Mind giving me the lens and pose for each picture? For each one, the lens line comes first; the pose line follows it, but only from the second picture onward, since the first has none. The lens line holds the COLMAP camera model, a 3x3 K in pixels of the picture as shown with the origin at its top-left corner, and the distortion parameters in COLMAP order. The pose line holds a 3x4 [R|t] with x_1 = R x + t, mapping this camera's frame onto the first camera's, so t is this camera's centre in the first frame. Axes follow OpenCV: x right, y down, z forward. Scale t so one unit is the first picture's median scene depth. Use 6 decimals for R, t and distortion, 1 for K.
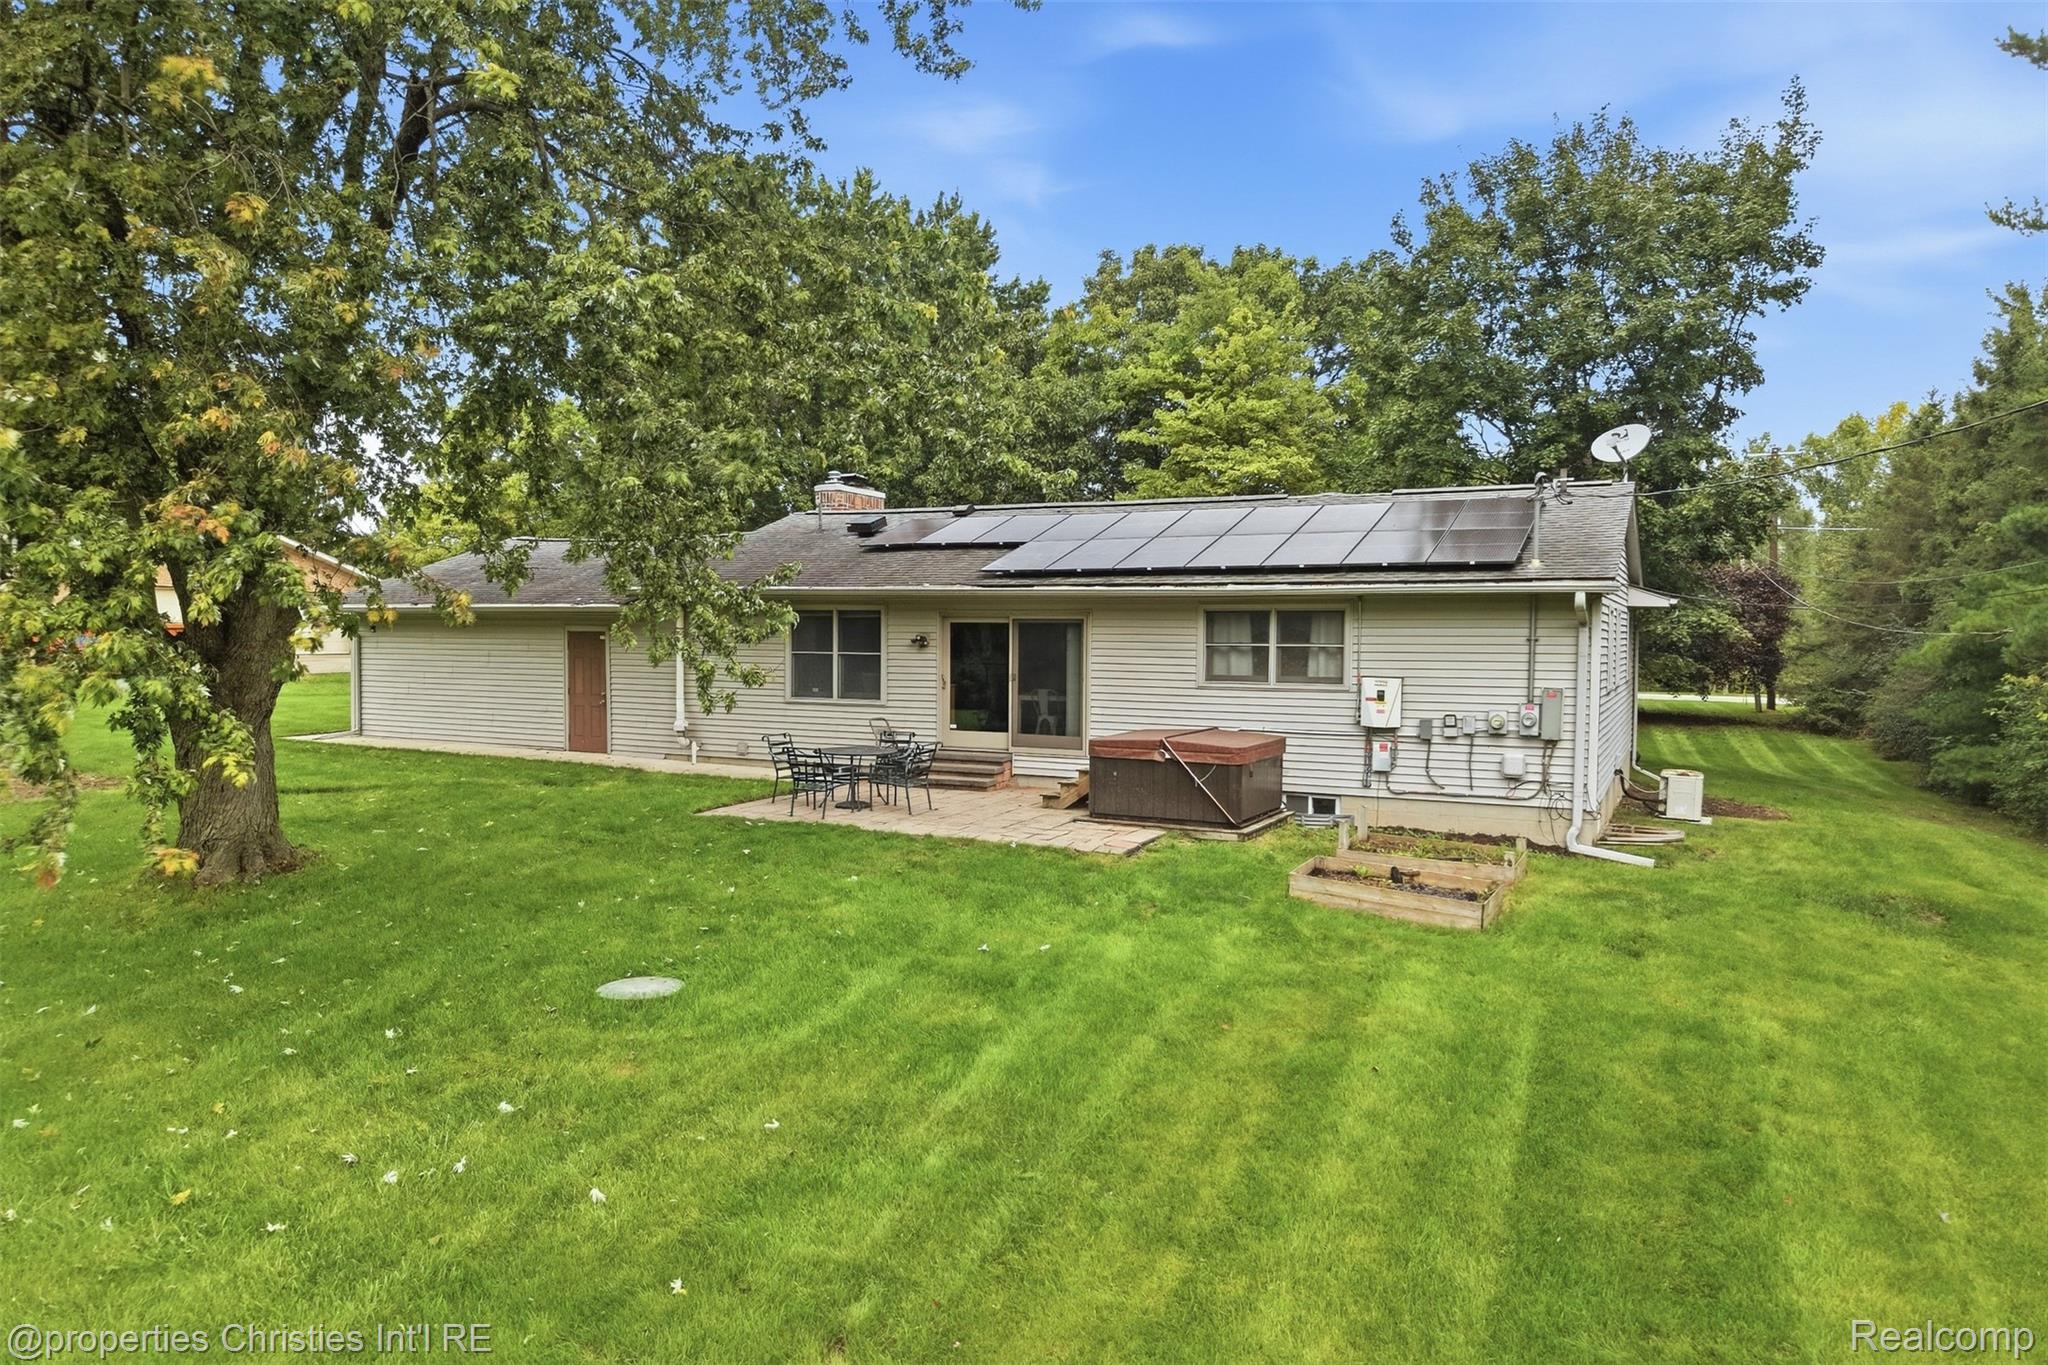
lens RADIAL K [[1310.6, 0, 1075.4], [0, 1310.6, 664.2], [0, 0, 1]] dist [0.005346, -0.003916]
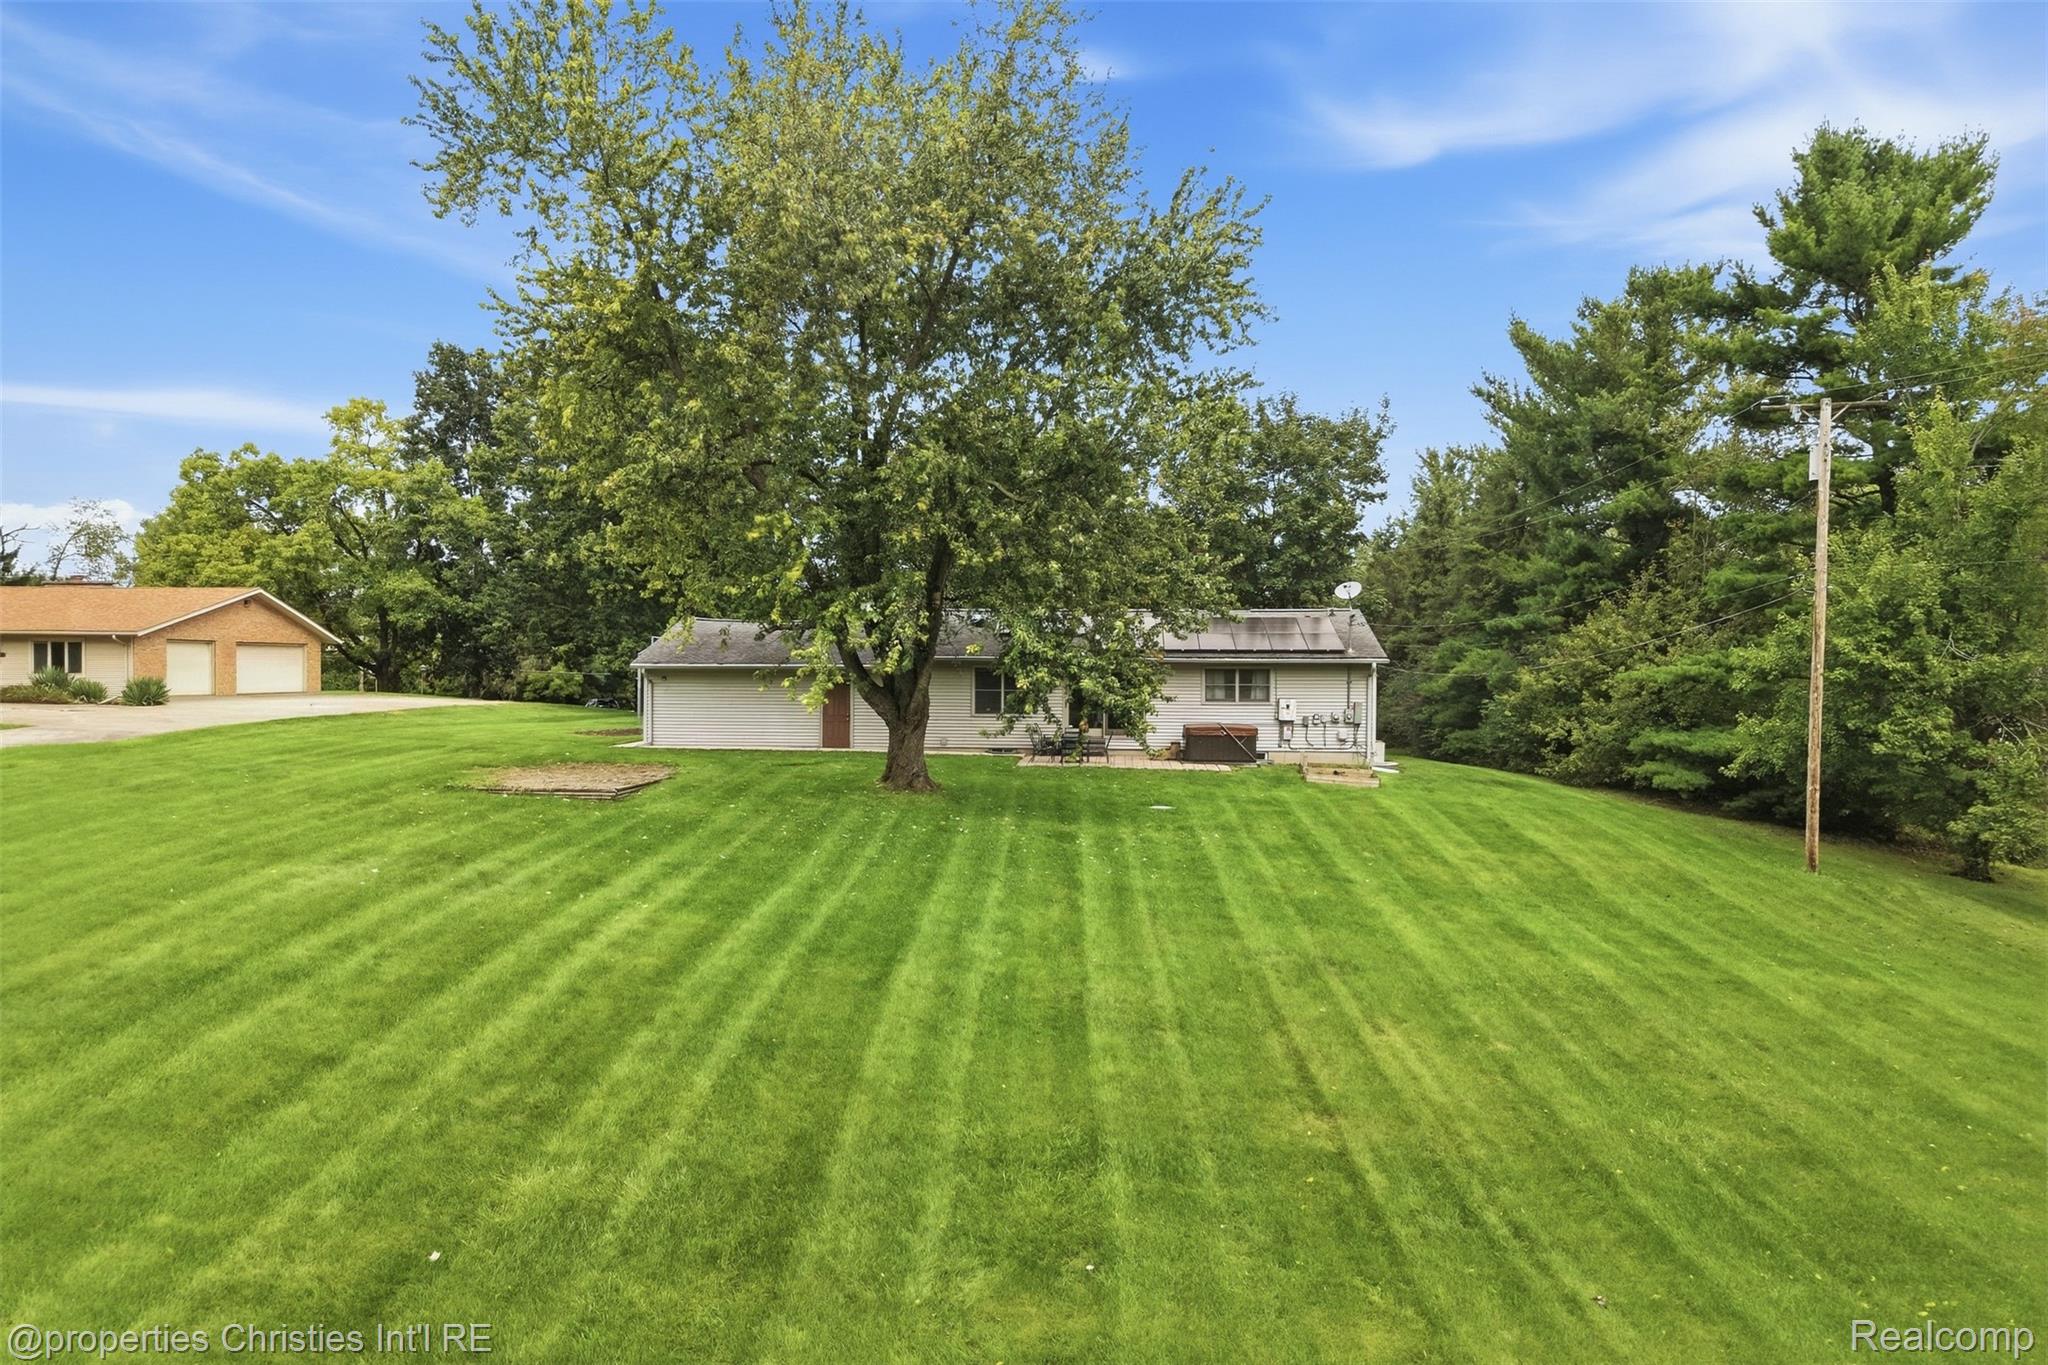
lens RADIAL K [[1211.8, 0, 1024.0], [0, 1211.8, 682.5], [0, 0, 1]] dist [0.004228, 0.001328]
pose [[0.944280, -0.006795, 0.329072, -0.890325], [0.009796, 0.999924, -0.007460, -0.007061], [-0.328997, 0.010268, 0.944275, -0.846397]]
